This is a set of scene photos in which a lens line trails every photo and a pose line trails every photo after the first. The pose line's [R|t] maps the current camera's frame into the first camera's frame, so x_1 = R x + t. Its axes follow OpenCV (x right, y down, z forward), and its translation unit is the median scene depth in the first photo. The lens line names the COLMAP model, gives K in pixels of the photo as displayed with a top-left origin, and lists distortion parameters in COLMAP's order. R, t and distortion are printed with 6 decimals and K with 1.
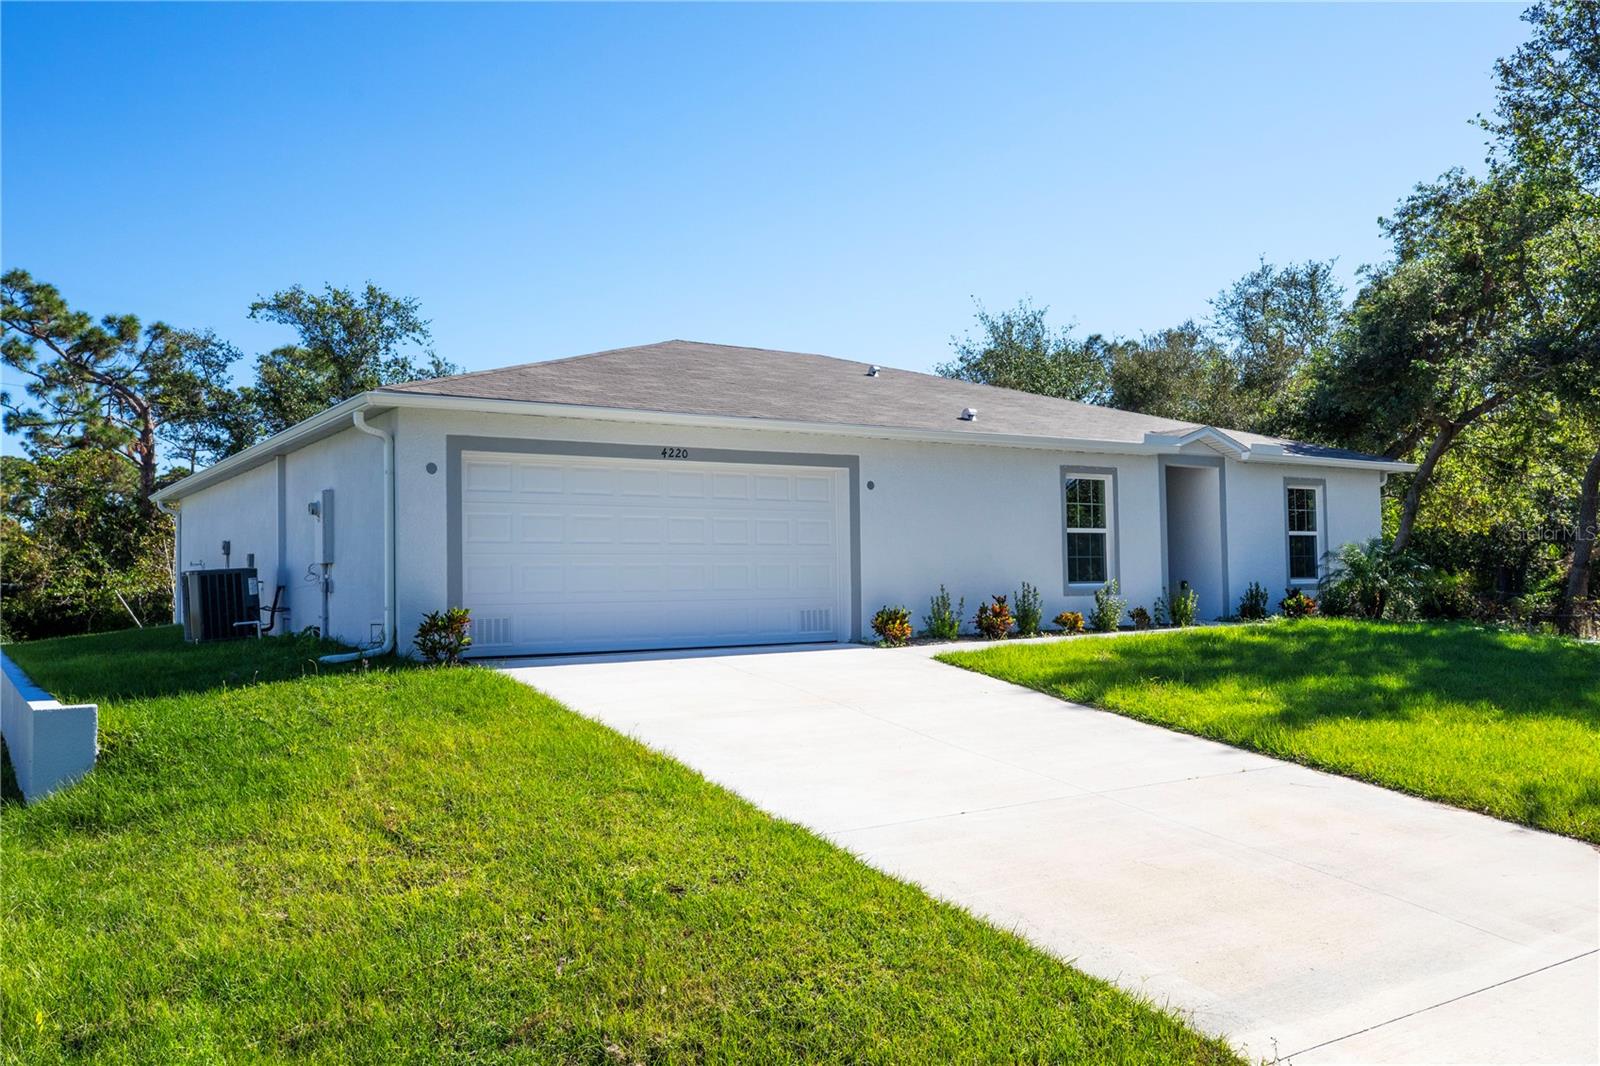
lens RADIAL K [[1246.7, 0, 792.0], [0, 1246.7, 534.5], [0, 0, 1]] dist [0.017551, 0.019759]
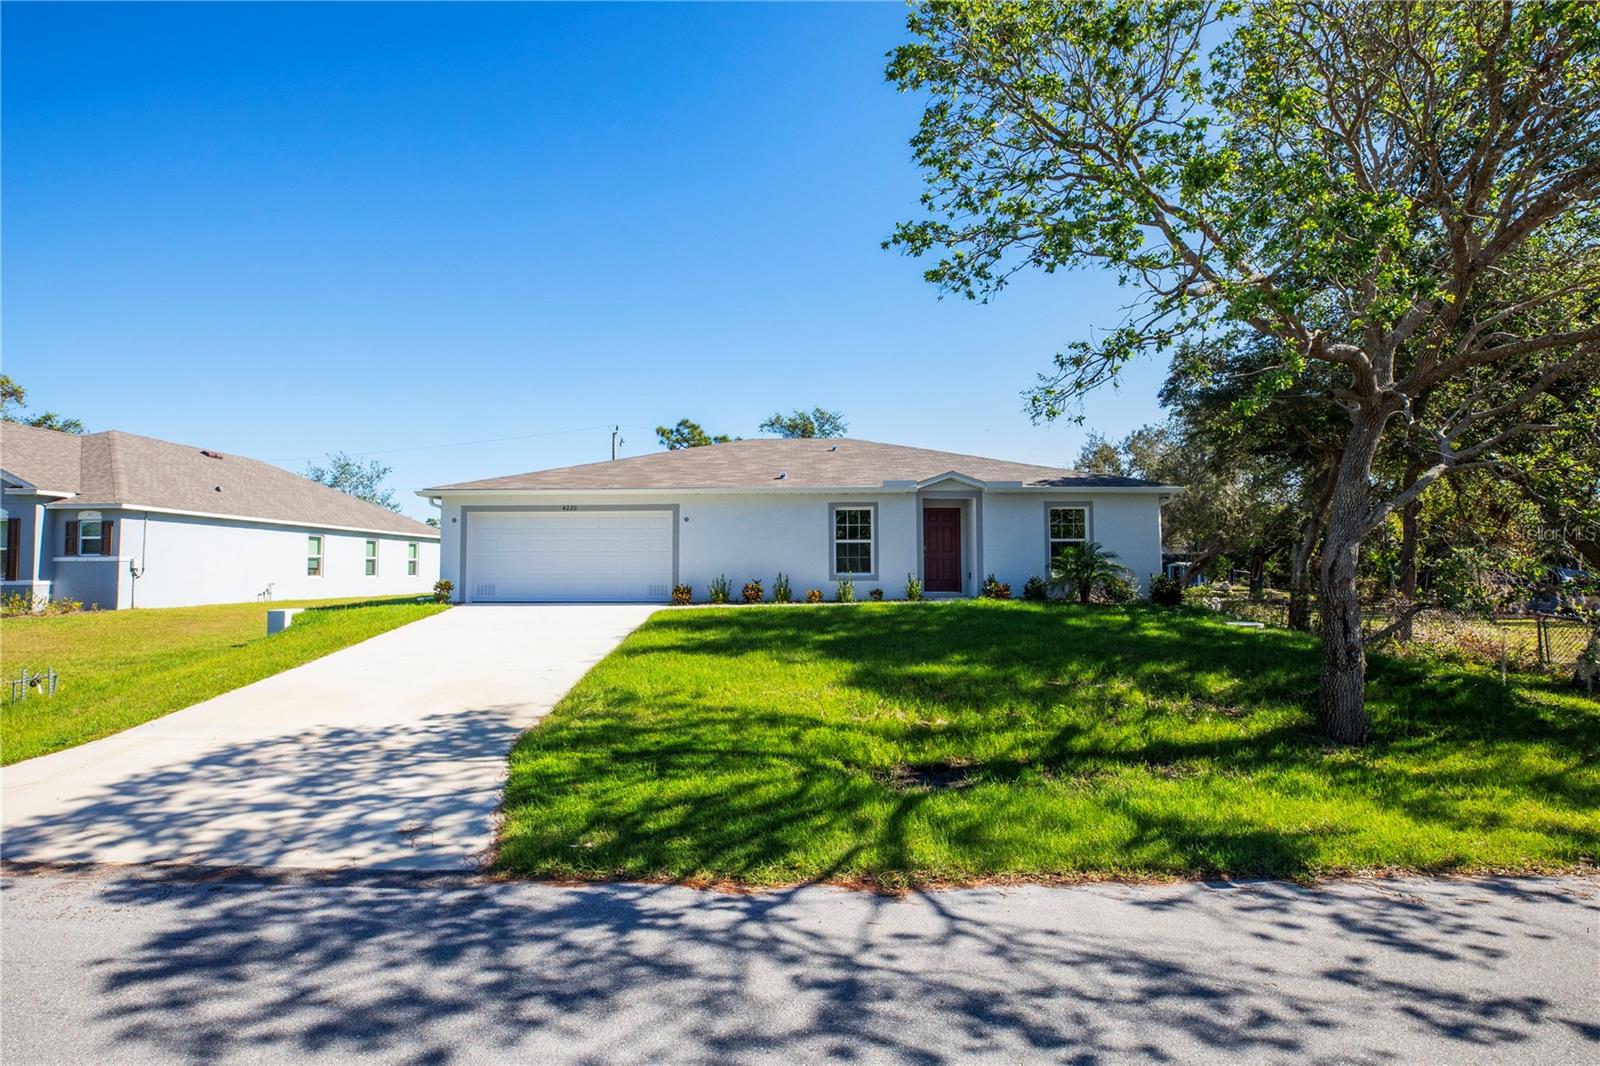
lens RADIAL K [[736.0, 0, 800.3], [0, 736.0, 546.9], [0, 0, 1]] dist [-0.038039, 0.010156]
pose [[0.833592, -0.004154, -0.552365, 0.705833], [0.012862, 0.999847, 0.011891, -0.007805], [0.552231, -0.017017, 0.833517, 0.150295]]
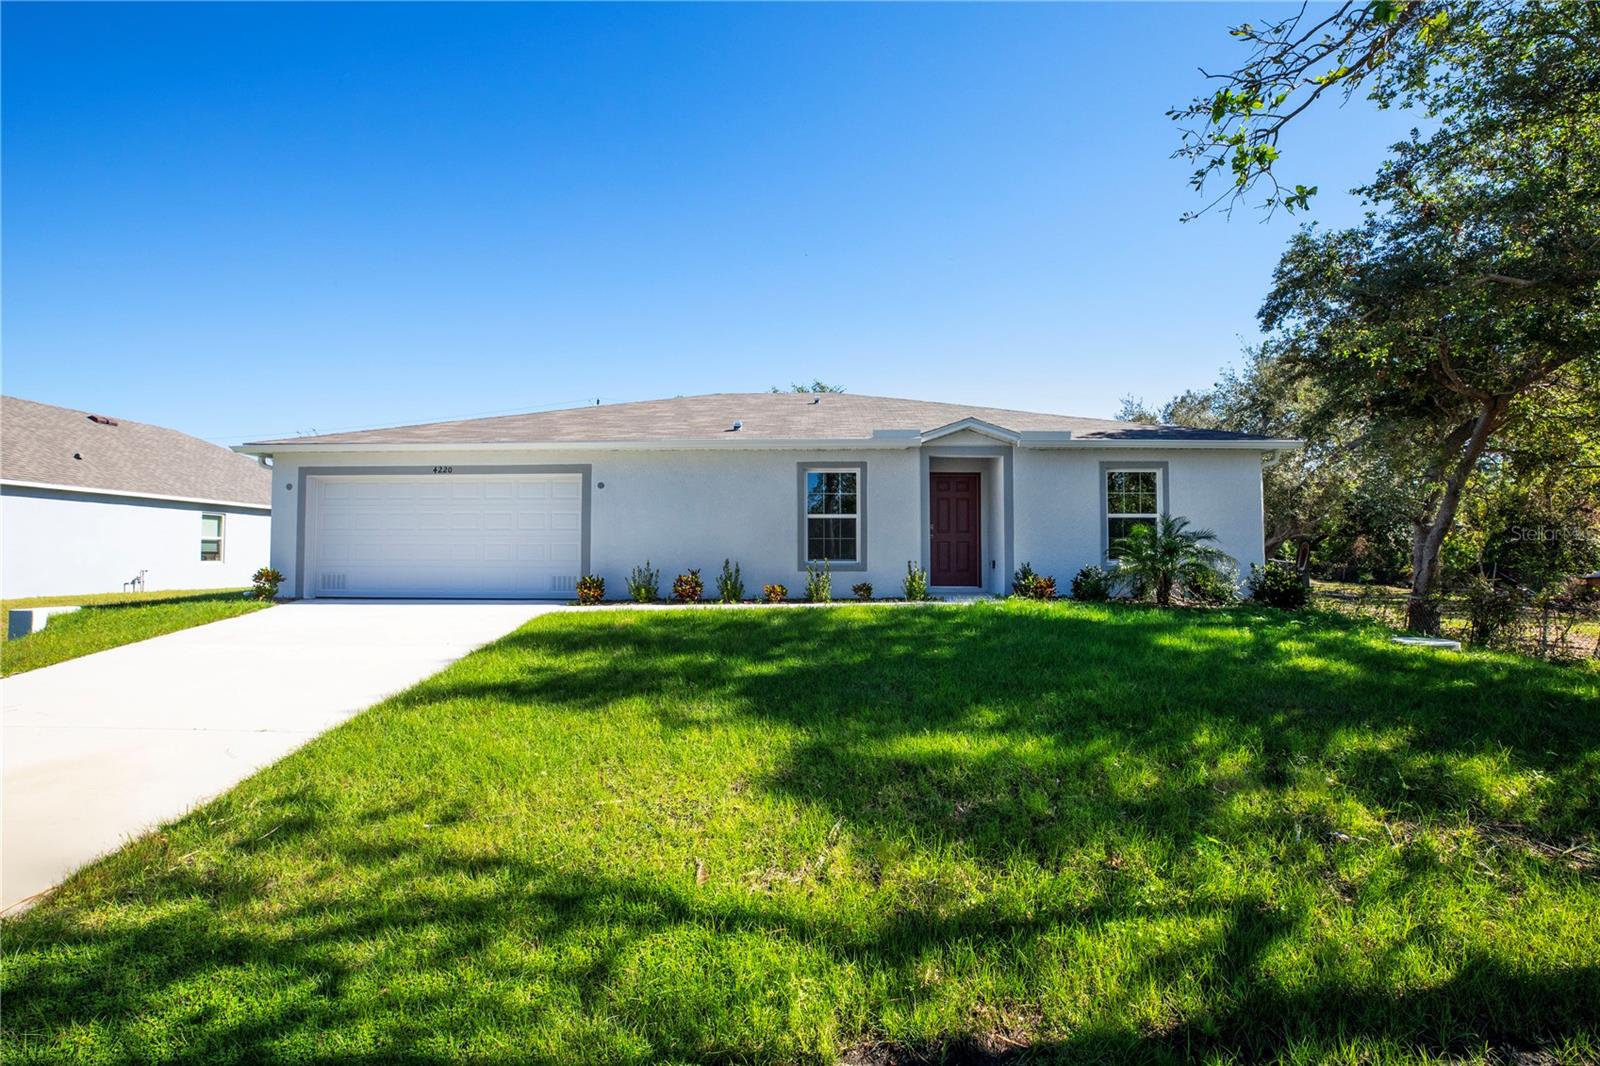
lens RADIAL K [[736.0, 0, 794.7], [0, 736.0, 537.2], [0, 0, 1]] dist [-0.038039, 0.010156]
pose [[0.822873, 0.001592, -0.568223, 0.596655], [0.010073, 0.999798, 0.017387, 0.004189], [0.568136, -0.020031, 0.822691, 0.400776]]
